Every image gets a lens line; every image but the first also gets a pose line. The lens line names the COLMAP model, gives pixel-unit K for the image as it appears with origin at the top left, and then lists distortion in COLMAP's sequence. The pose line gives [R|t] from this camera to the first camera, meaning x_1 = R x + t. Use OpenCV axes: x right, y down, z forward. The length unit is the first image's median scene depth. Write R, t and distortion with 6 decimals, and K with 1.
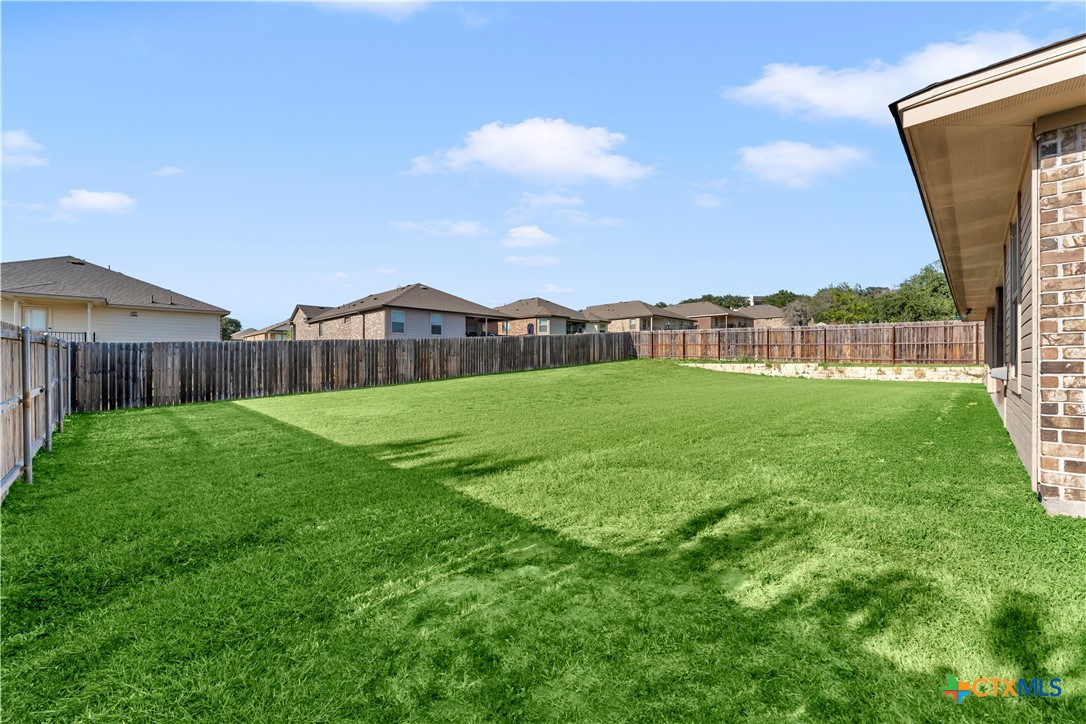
lens RADIAL K [[429.0, 0, 543.3], [0, 429.0, 361.5], [0, 0, 1]] dist [0.001011, -0.000161]
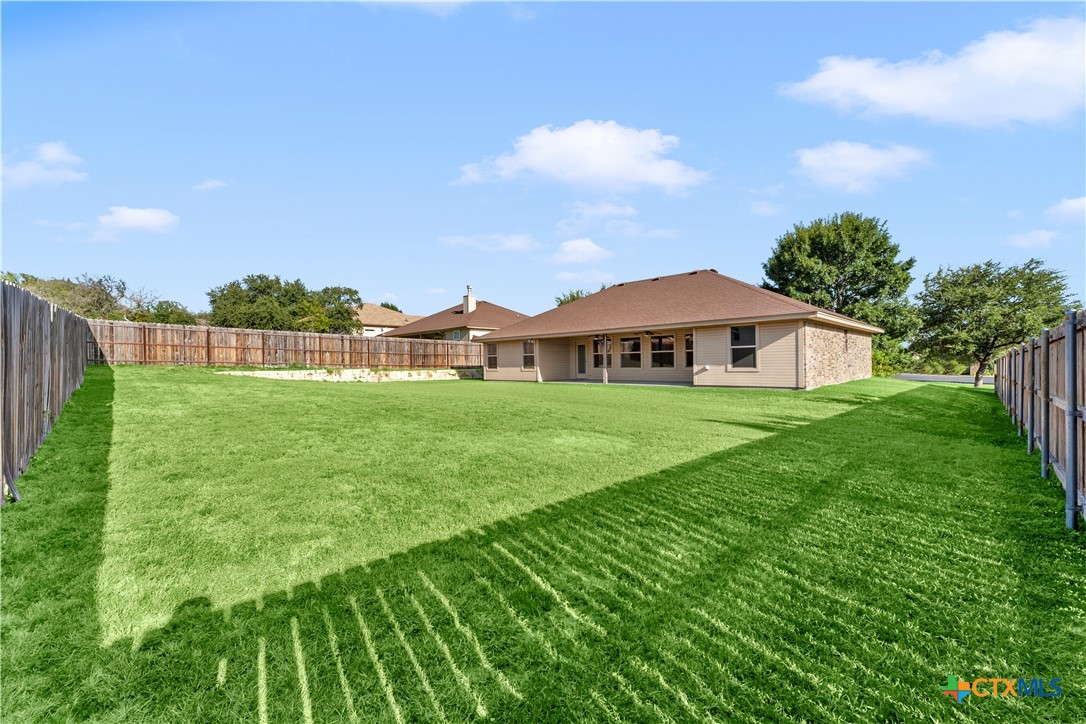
lens RADIAL K [[429.0, 0, 552.3], [0, 429.0, 367.9], [0, 0, 1]] dist [0.001011, -0.000161]
pose [[0.018226, -0.010316, 0.999781, -0.518242], [0.006956, 0.999924, 0.010191, -0.006572], [-0.999810, 0.006768, 0.018297, 0.489918]]
